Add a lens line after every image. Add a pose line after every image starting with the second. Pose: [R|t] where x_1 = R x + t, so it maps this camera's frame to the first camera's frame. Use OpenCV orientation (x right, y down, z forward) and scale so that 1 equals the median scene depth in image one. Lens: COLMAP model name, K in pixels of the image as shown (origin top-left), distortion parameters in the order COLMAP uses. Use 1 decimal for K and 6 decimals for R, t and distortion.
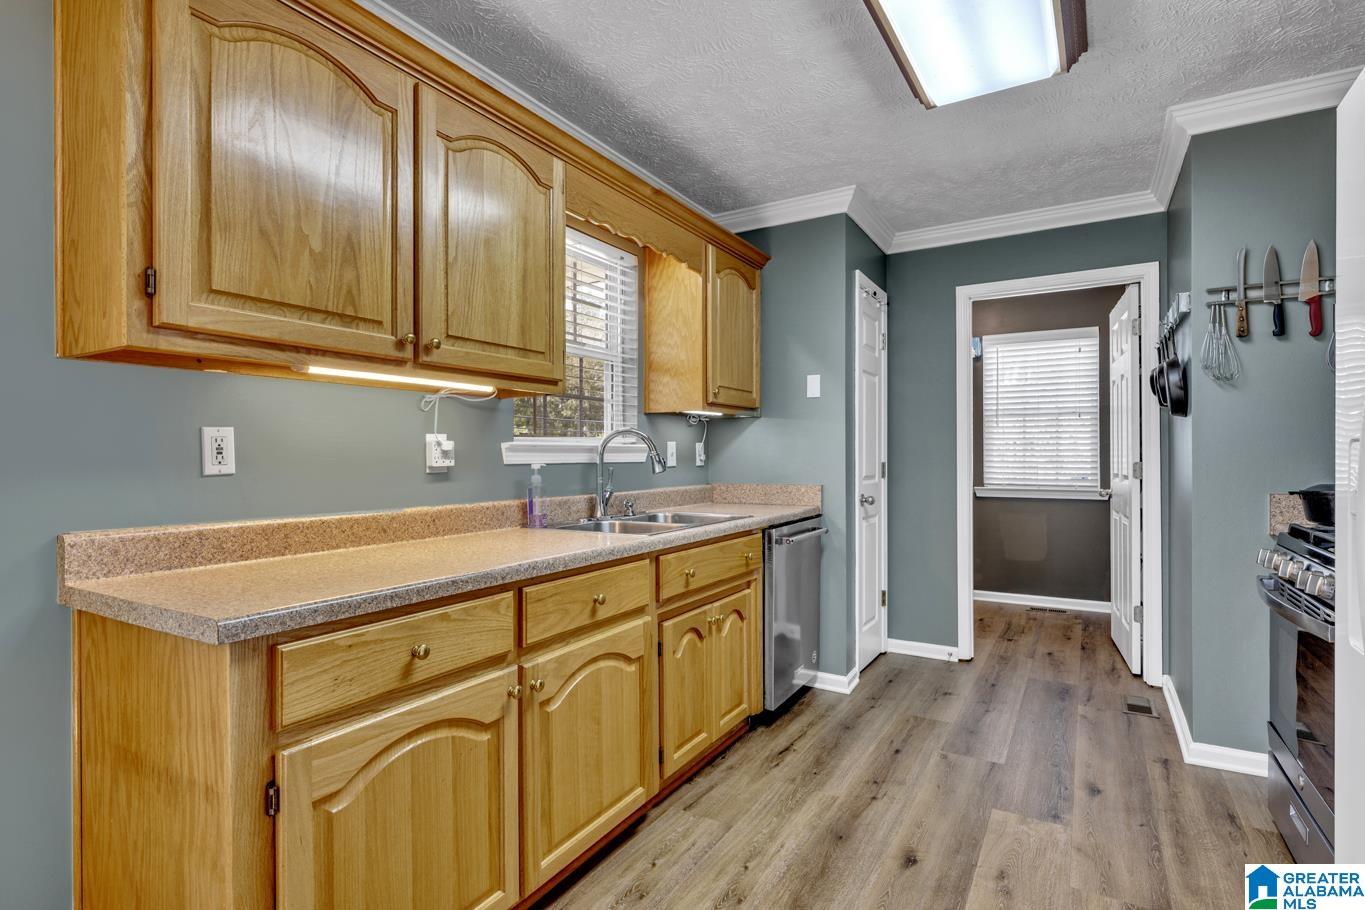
lens RADIAL K [[679.3, 0, 684.6], [0, 679.3, 456.7], [0, 0, 1]] dist [0.003196, -0.001669]
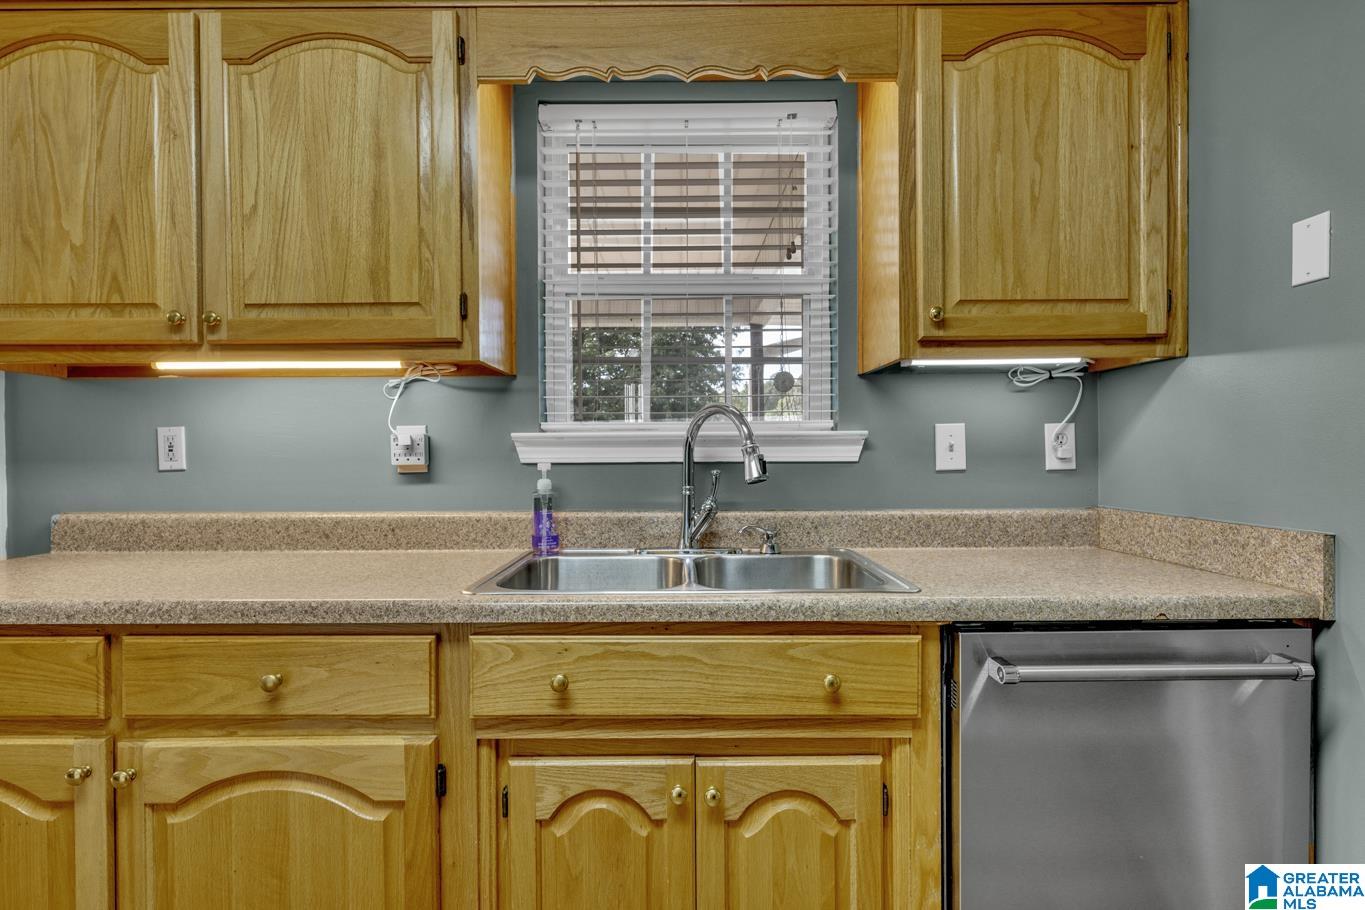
lens RADIAL K [[679.3, 0, 678.8], [0, 679.3, 456.5], [0, 0, 1]] dist [0.003196, -0.001669]
pose [[0.510780, 0.006120, -0.859690, 0.555338], [0.002623, 0.999959, 0.008677, -0.002195], [0.859708, -0.006687, 0.510743, 0.923296]]
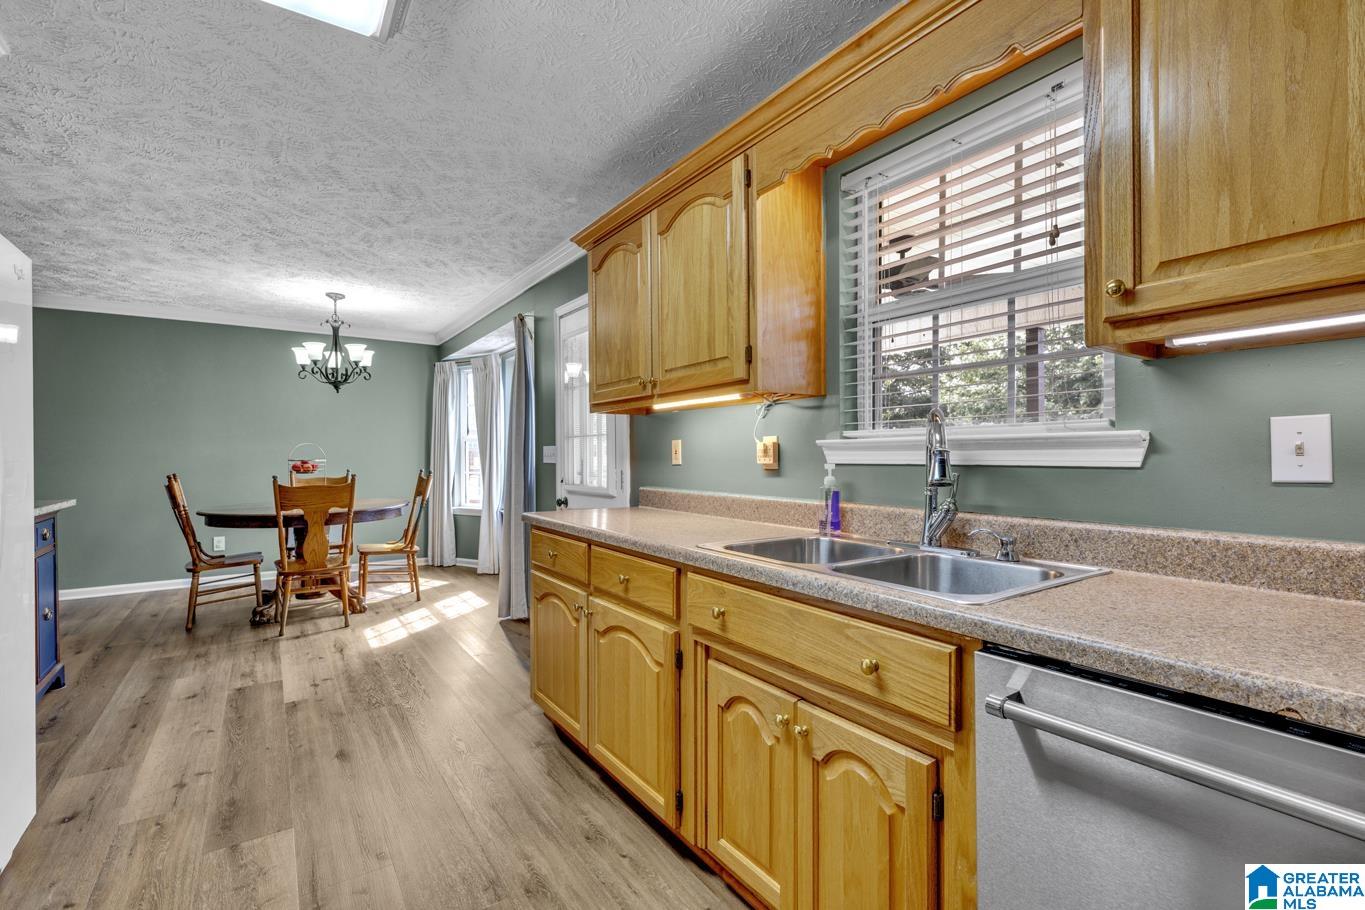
lens RADIAL K [[609.6, 0, 682.5], [0, 609.6, 456.1], [0, 0, 1]] dist [0.000351, -0.000211]
pose [[-0.420406, 0.006809, -0.907310, 0.715099], [0.004662, 0.999975, 0.005344, -0.005170], [0.907324, -0.001983, -0.420427, 1.409524]]
